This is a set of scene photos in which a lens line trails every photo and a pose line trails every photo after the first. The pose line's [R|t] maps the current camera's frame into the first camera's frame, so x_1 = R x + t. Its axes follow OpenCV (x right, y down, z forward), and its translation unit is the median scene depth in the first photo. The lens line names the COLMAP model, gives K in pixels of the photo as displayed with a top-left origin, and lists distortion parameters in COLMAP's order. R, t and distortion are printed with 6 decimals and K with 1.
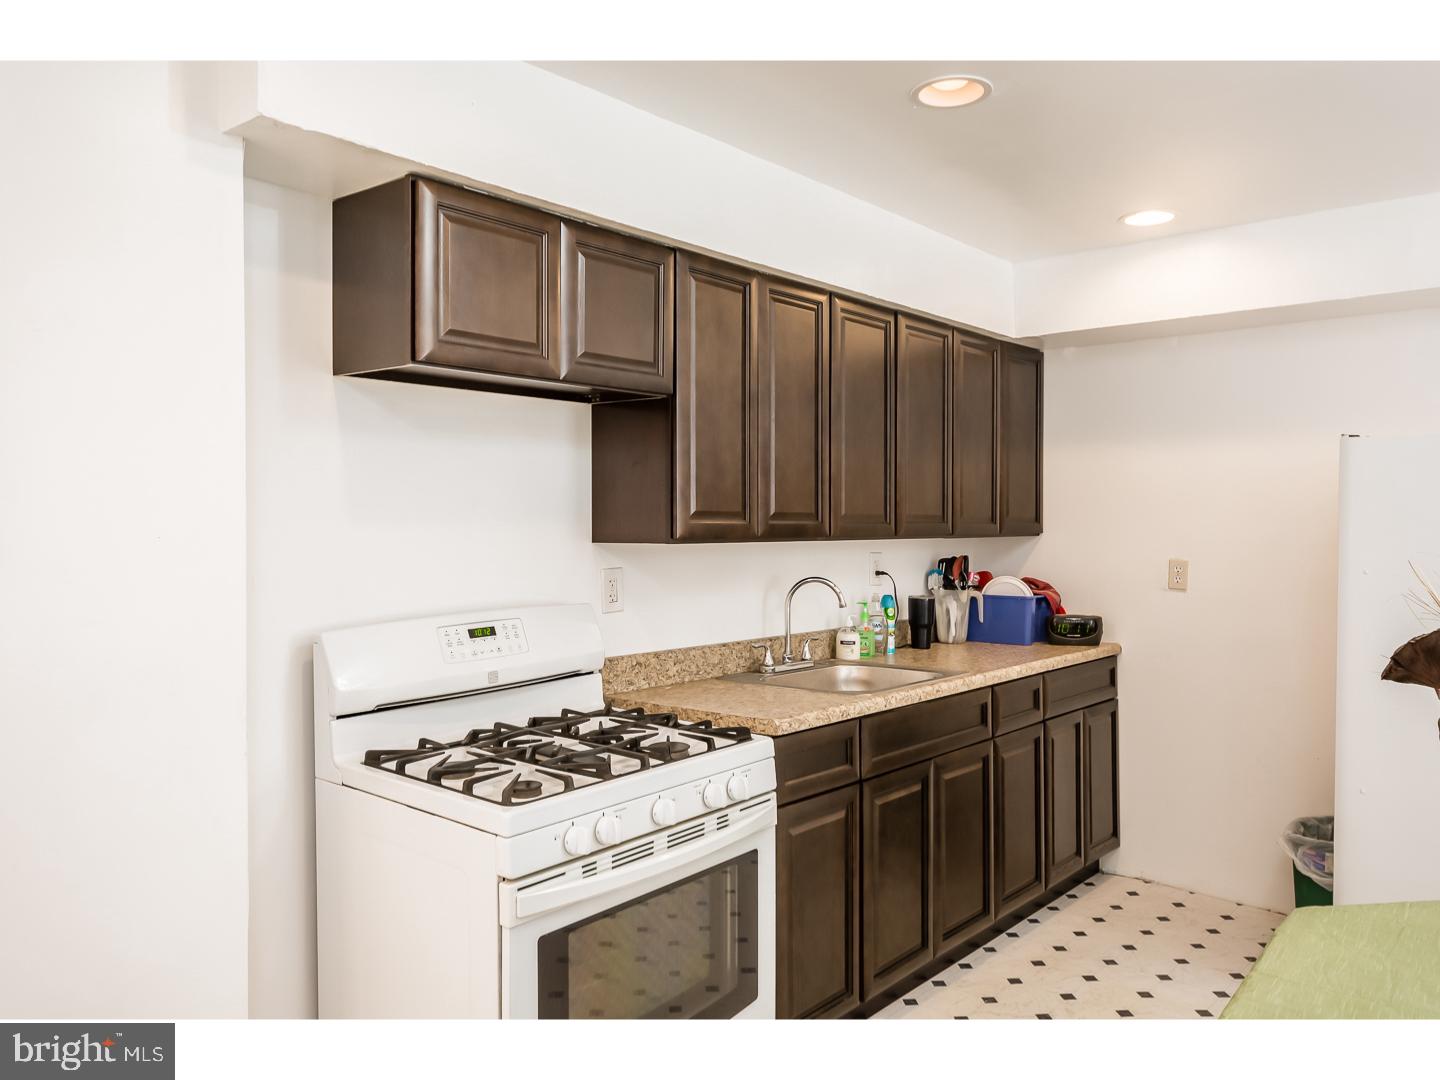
lens RADIAL K [[1067.0, 0, 719.5], [0, 1067.0, 502.9], [0, 0, 1]] dist [0.000795, 0.000080]
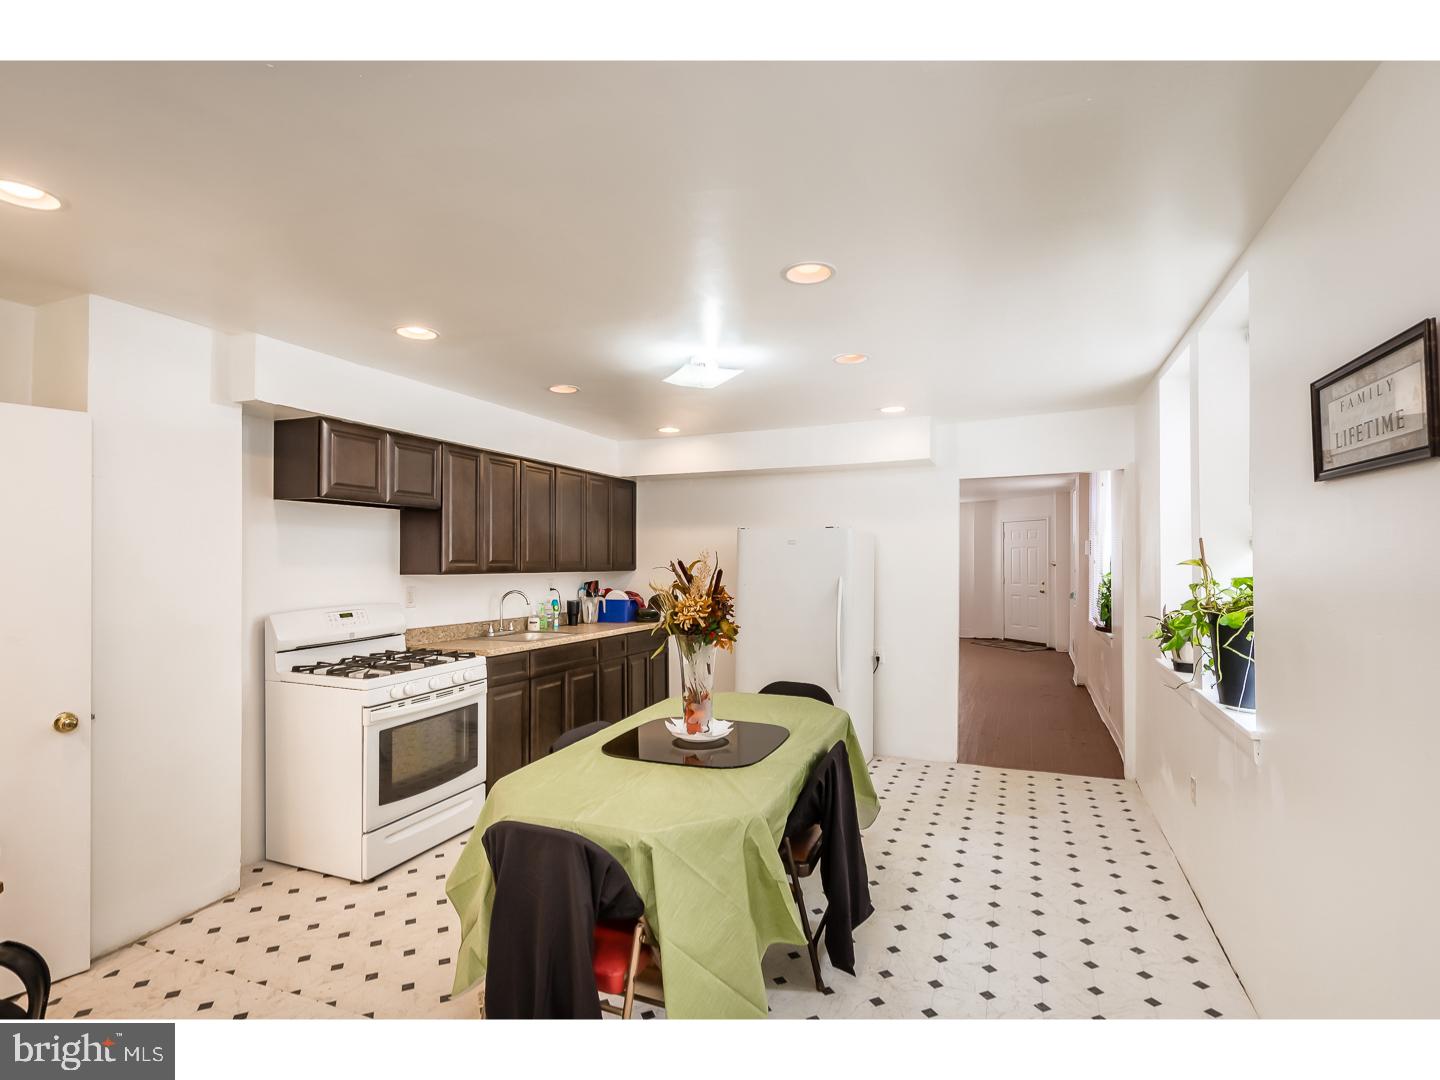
lens RADIAL K [[731.0, 0, 735.9], [0, 731.0, 552.8], [0, 0, 1]] dist [0.017710, -0.000073]
pose [[0.947154, 0.002286, 0.320772, 0.045272], [-0.003316, 0.999991, 0.002663, -0.012441], [-0.320763, -0.003585, 0.947153, -0.595972]]
